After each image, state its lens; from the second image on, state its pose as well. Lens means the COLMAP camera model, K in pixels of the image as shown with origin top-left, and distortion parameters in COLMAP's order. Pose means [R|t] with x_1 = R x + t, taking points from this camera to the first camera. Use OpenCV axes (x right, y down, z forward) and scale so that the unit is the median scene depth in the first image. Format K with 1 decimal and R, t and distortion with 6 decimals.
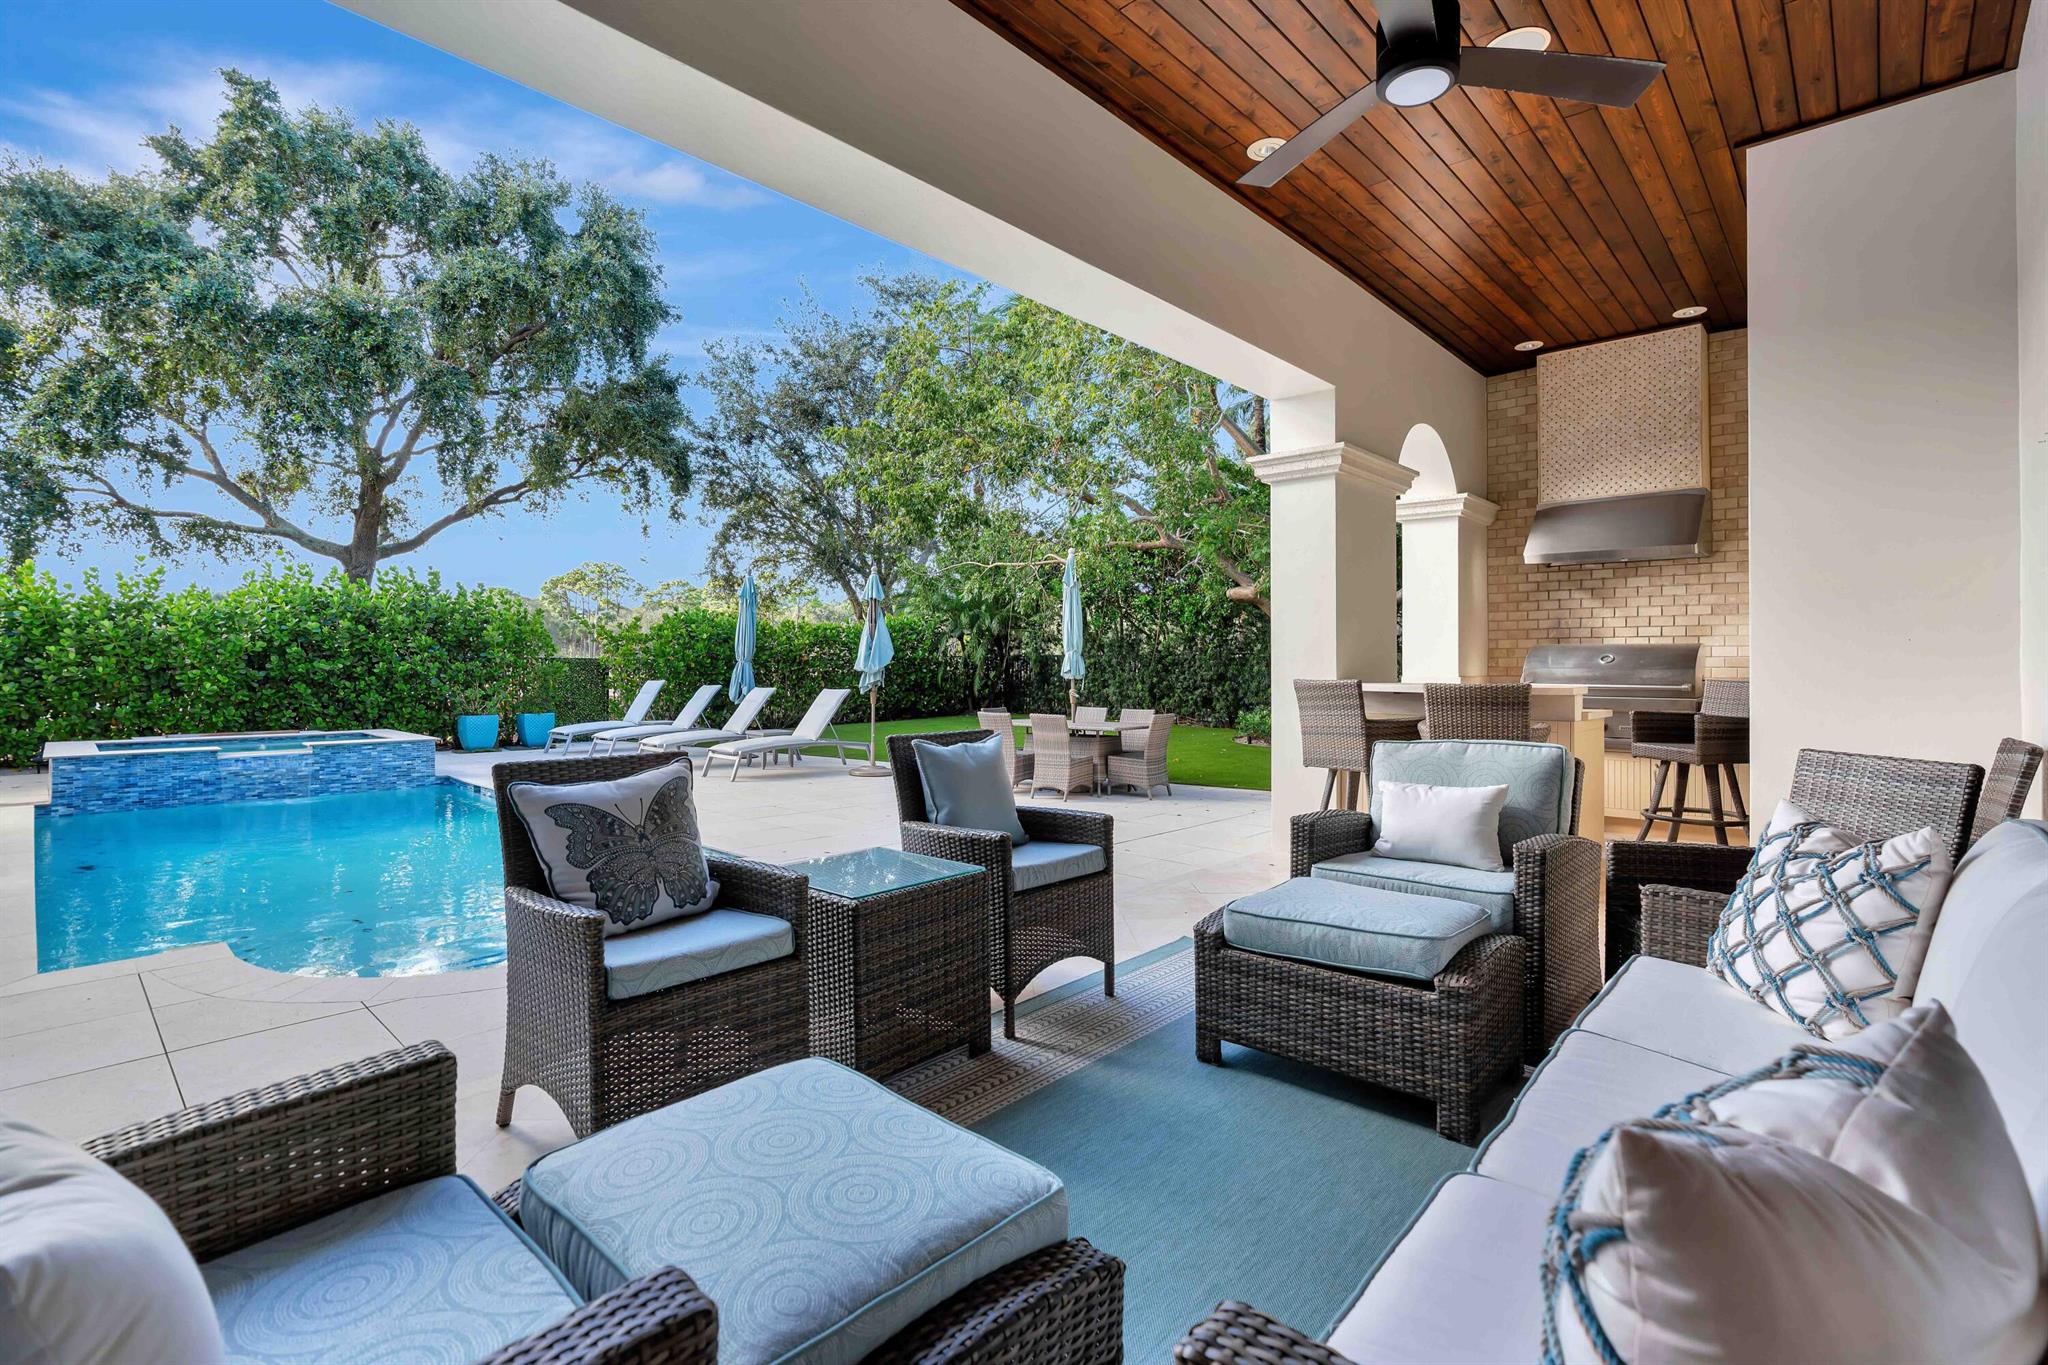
lens RADIAL K [[912.8, 0, 1037.2], [0, 912.8, 665.2], [0, 0, 1]] dist [-0.005982, 0.002631]
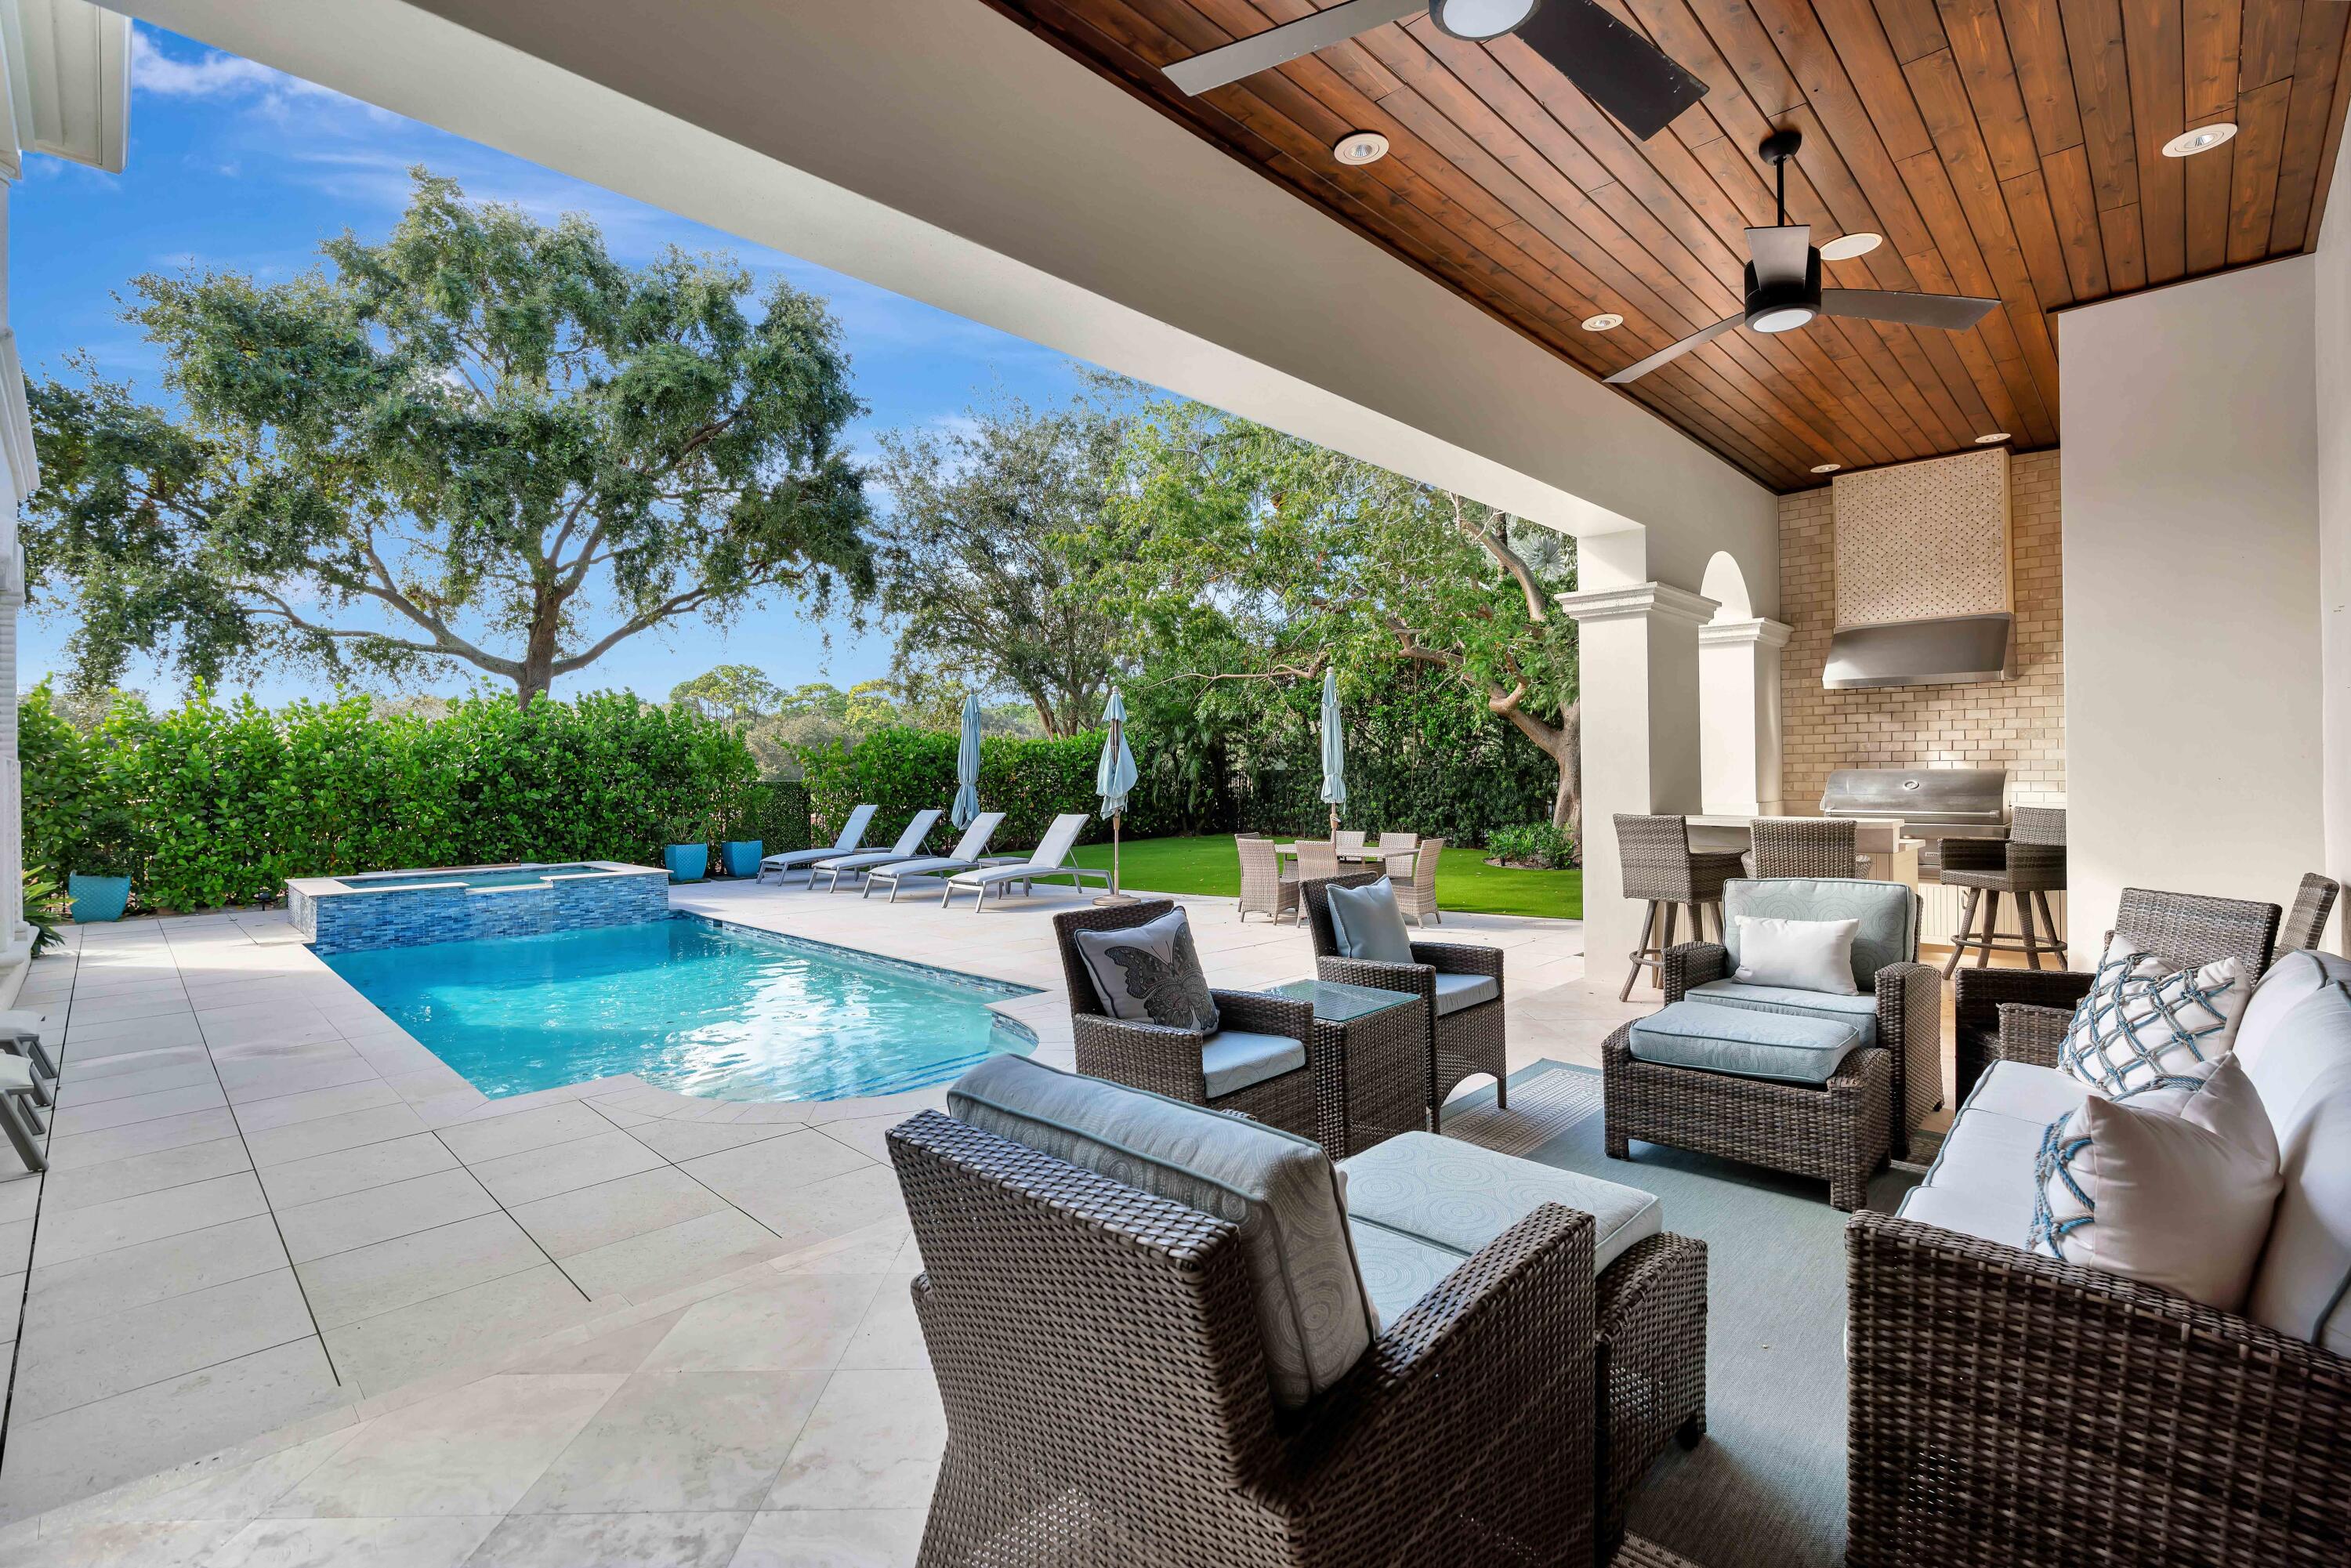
lens RADIAL K [[1047.8, 0, 1181.7], [0, 1047.8, 773.1], [0, 0, 1]] dist [-0.005982, 0.002631]
pose [[0.999748, -0.011862, -0.019071, -0.140859], [0.011917, 0.999925, 0.002760, -0.030271], [0.019036, -0.002987, 0.999814, -0.148948]]
